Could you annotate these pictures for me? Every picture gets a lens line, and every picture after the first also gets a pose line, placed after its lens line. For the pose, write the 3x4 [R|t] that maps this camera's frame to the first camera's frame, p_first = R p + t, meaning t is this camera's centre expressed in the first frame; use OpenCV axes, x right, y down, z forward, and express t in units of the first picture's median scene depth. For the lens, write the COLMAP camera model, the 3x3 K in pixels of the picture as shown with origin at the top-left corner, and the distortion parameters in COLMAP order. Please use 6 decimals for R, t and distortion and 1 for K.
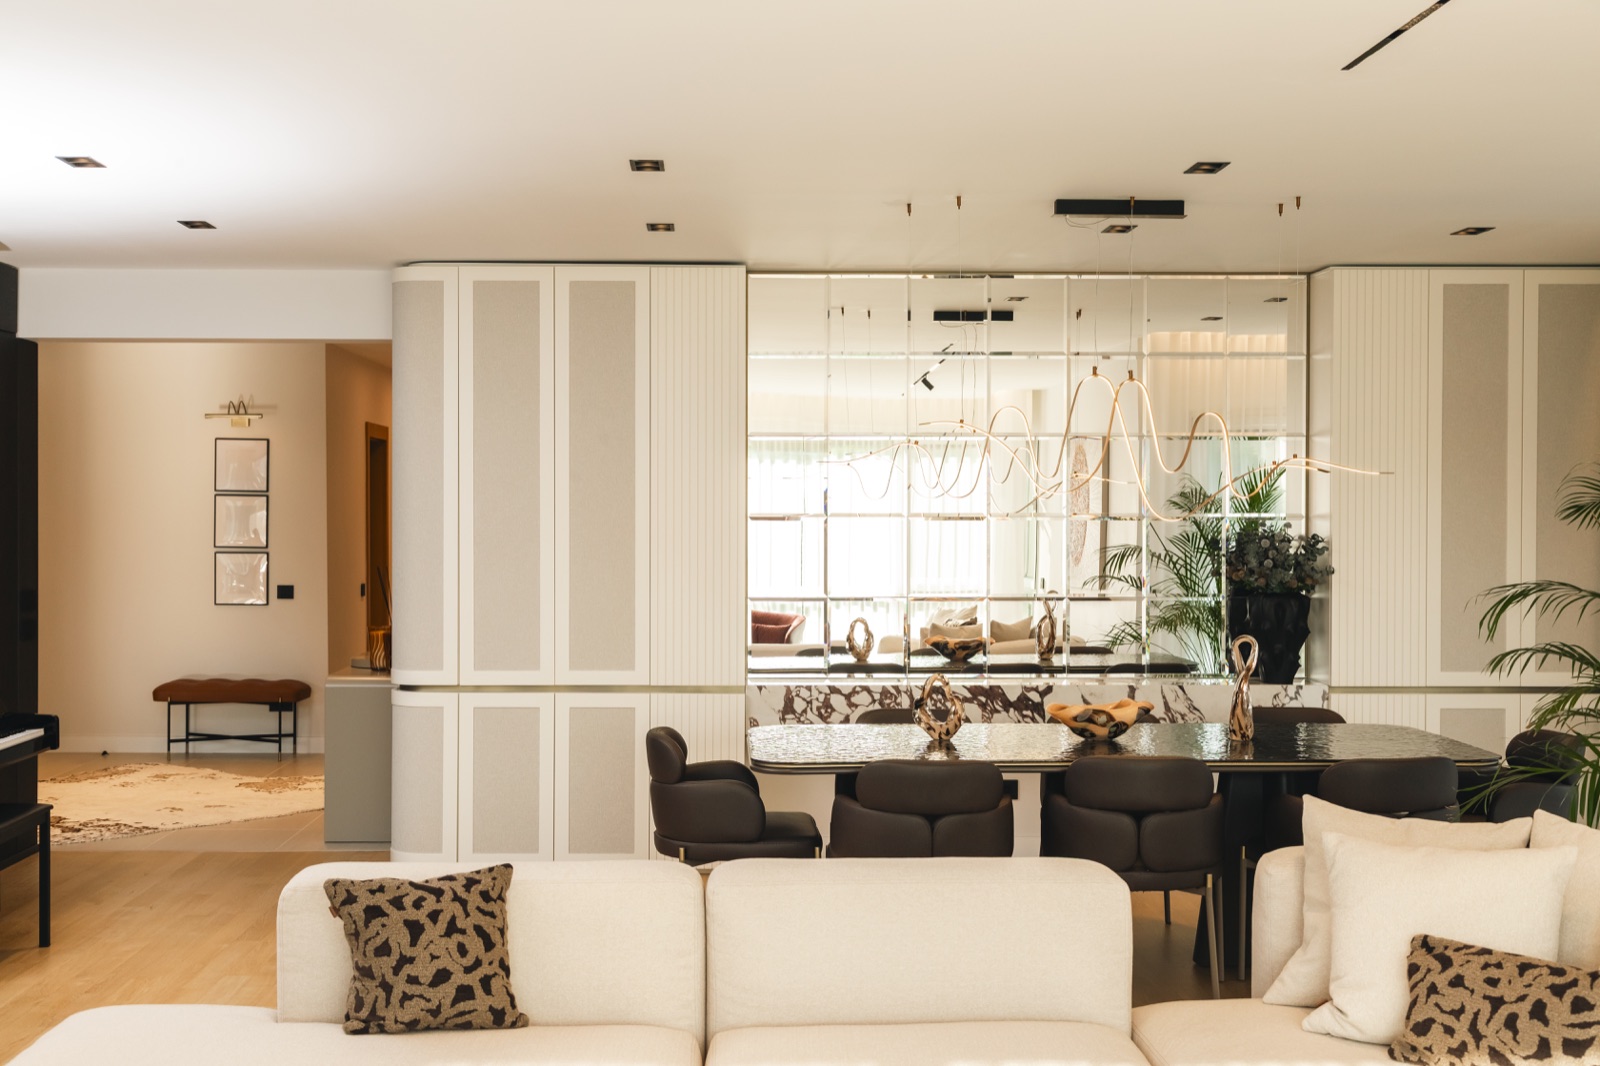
lens RADIAL K [[2092.5, 0, 800.0], [0, 2092.5, 530.8], [0, 0, 1]] dist [-0.011052, 0.000000]
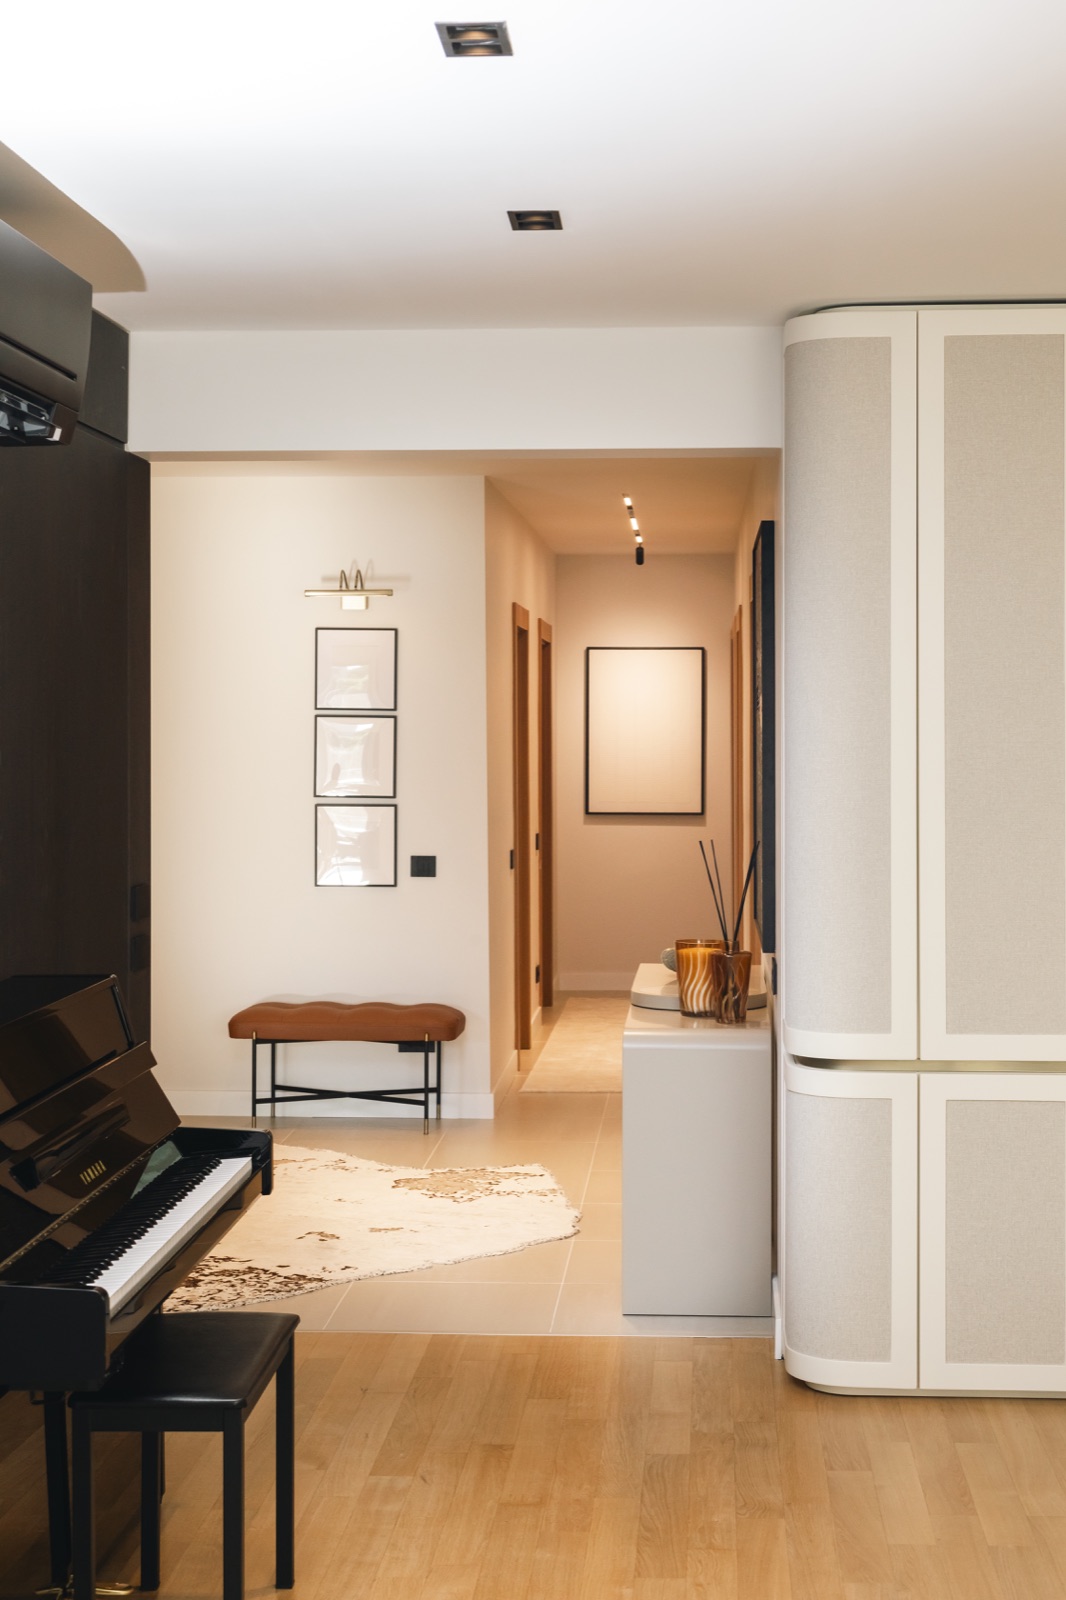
lens RADIAL K [[2580.9, 0, 541.3], [0, 2580.9, 738.2], [0, 0, 1]] dist [0.045193, 0.000000]
pose [[0.996761, -0.003768, -0.080326, -0.149304], [0.003457, 0.999986, -0.004007, -0.007002], [0.080340, 0.003716, 0.996761, 0.217358]]
